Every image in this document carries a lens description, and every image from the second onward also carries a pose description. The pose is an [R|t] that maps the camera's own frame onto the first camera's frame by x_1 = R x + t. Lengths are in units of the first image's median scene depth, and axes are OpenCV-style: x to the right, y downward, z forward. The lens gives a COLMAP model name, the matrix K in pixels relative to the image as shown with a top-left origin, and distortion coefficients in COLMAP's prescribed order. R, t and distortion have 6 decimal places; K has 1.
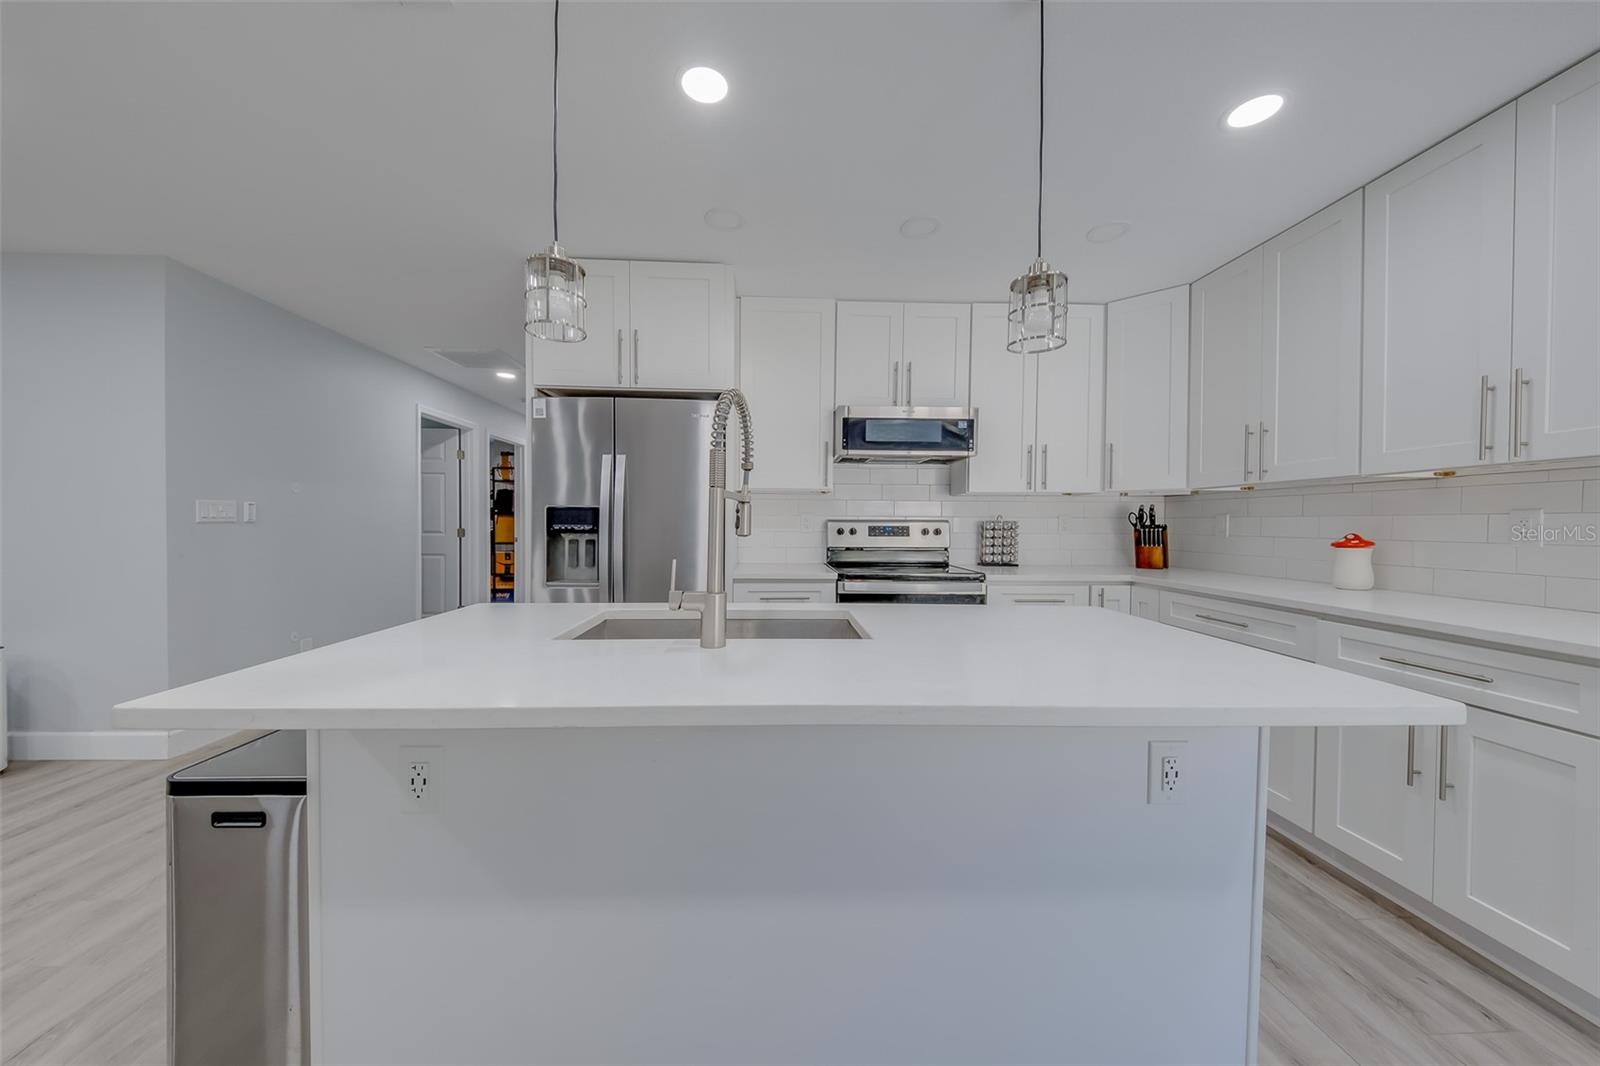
lens RADIAL K [[578.6, 0, 793.5], [0, 578.6, 533.2], [0, 0, 1]] dist [0.010443, -0.001919]
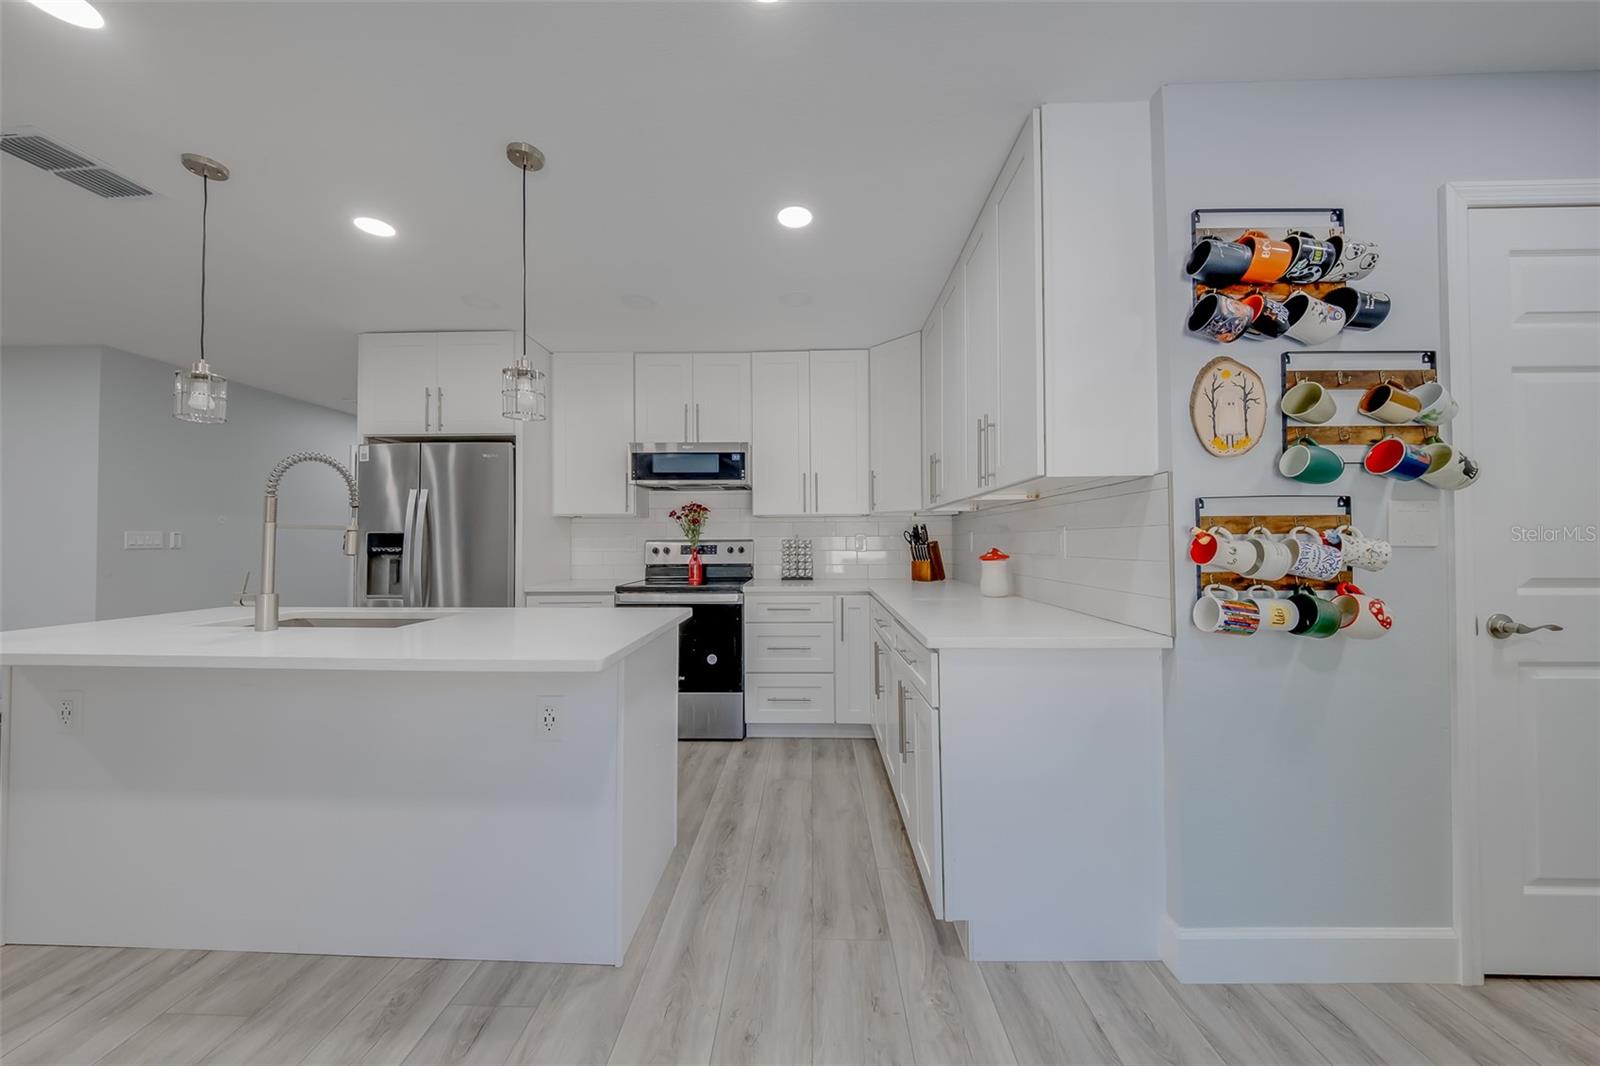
lens RADIAL K [[578.6, 0, 802.8], [0, 578.6, 529.1], [0, 0, 1]] dist [0.010443, -0.001919]
pose [[0.996142, -0.013599, -0.086694, 0.525823], [0.010002, 0.999076, -0.041787, 0.006382], [0.087182, 0.040759, 0.995358, -0.134303]]
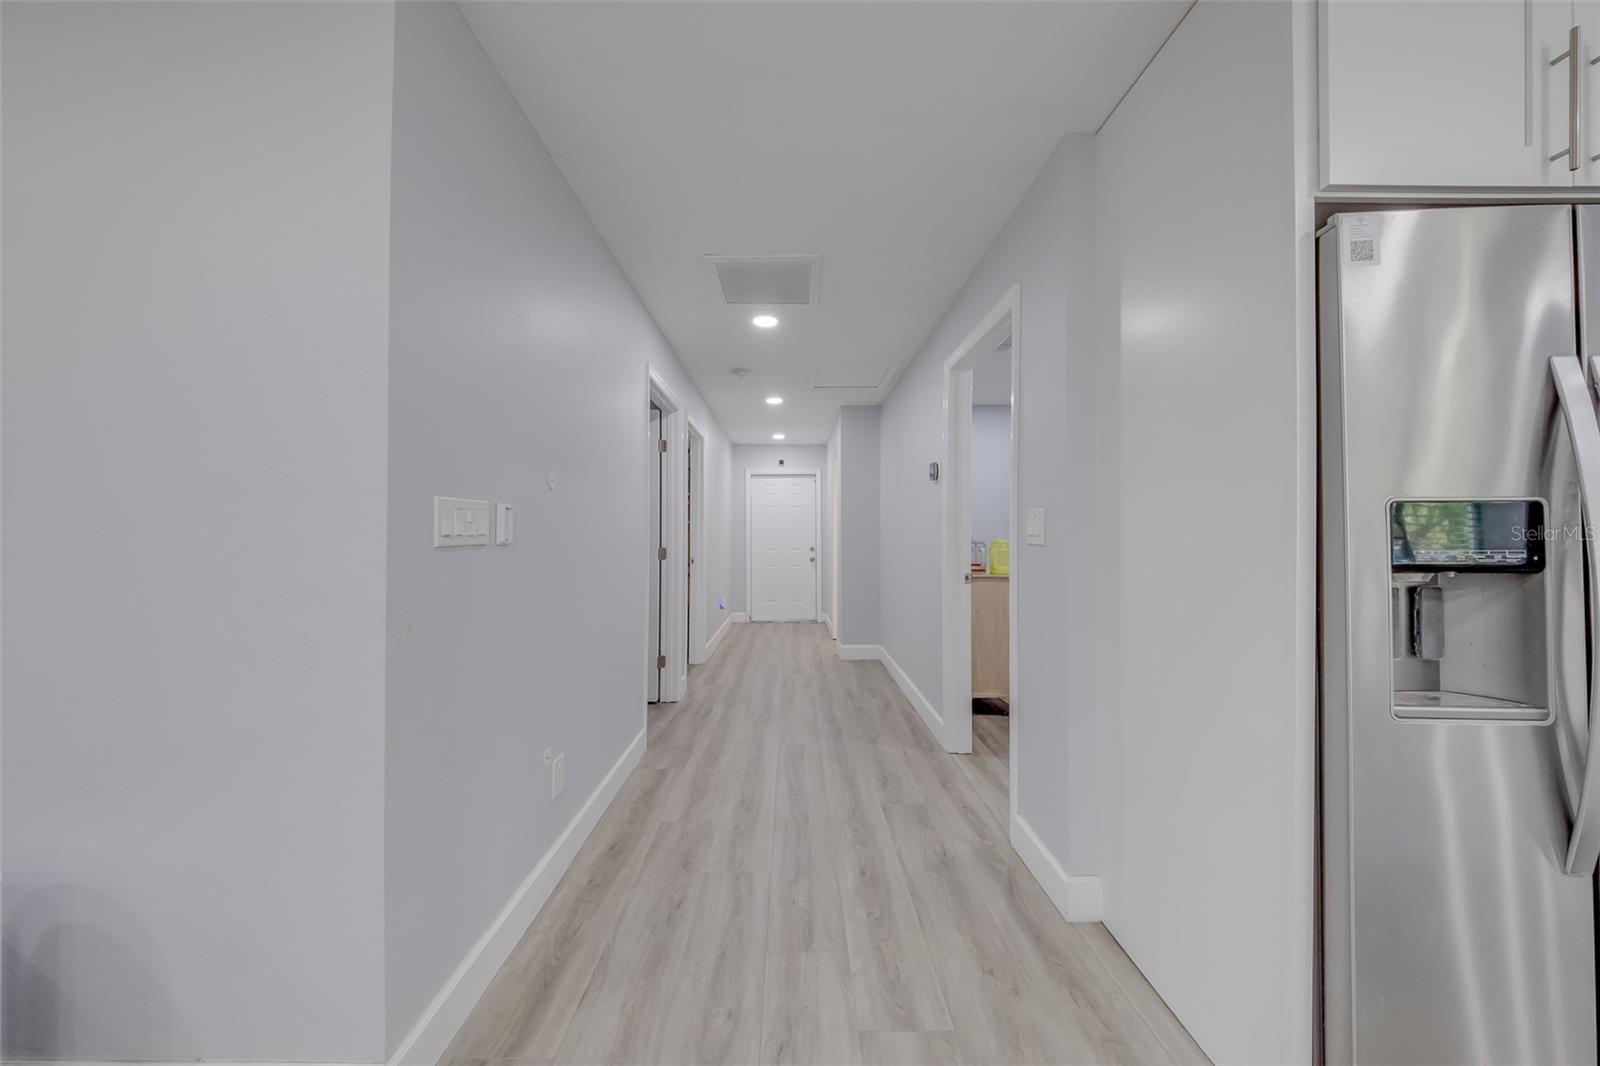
lens RADIAL K [[578.6, 0, 801.1], [0, 578.6, 531.6], [0, 0, 1]] dist [0.010443, -0.001919]
pose [[0.998546, -0.005828, -0.053584, -0.668221], [0.004376, 0.999621, -0.027174, -0.015675], [0.053722, 0.026900, 0.998194, 0.534949]]
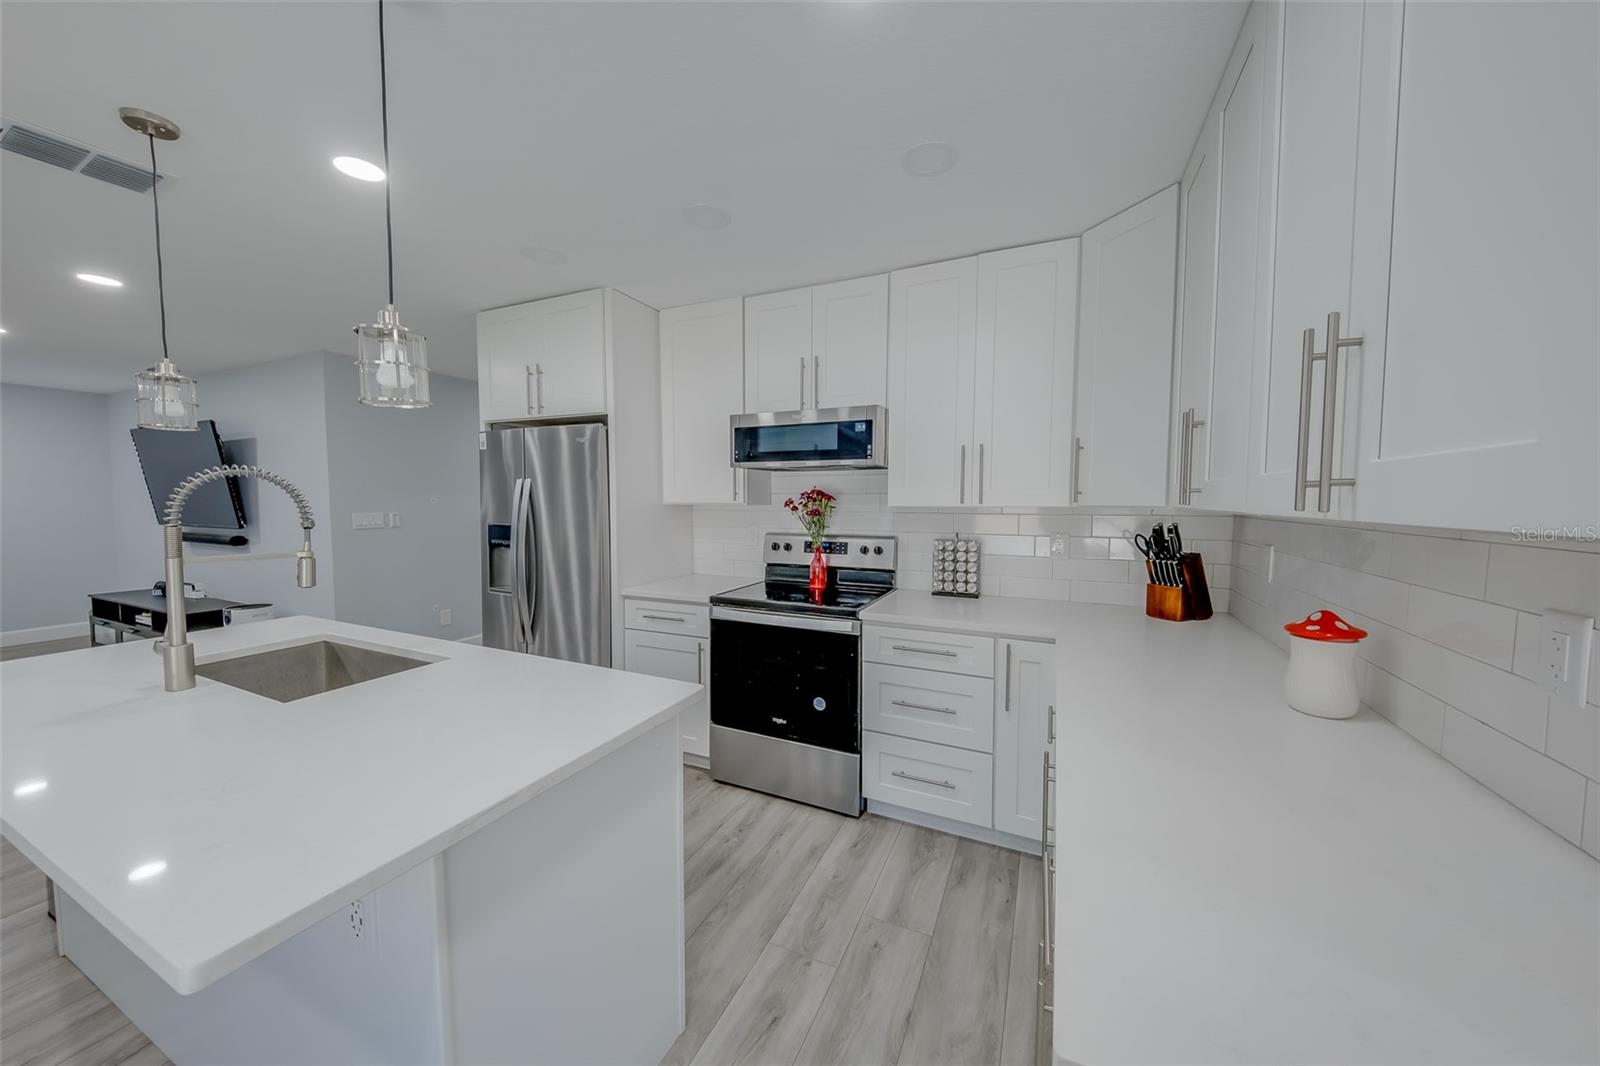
lens RADIAL K [[578.6, 0, 782.3], [0, 578.6, 532.6], [0, 0, 1]] dist [0.010443, -0.001919]
pose [[0.872769, 0.024569, -0.487516, 0.601957], [-0.004268, 0.999078, 0.042710, -0.071740], [0.488116, -0.035195, 0.872069, 0.222996]]
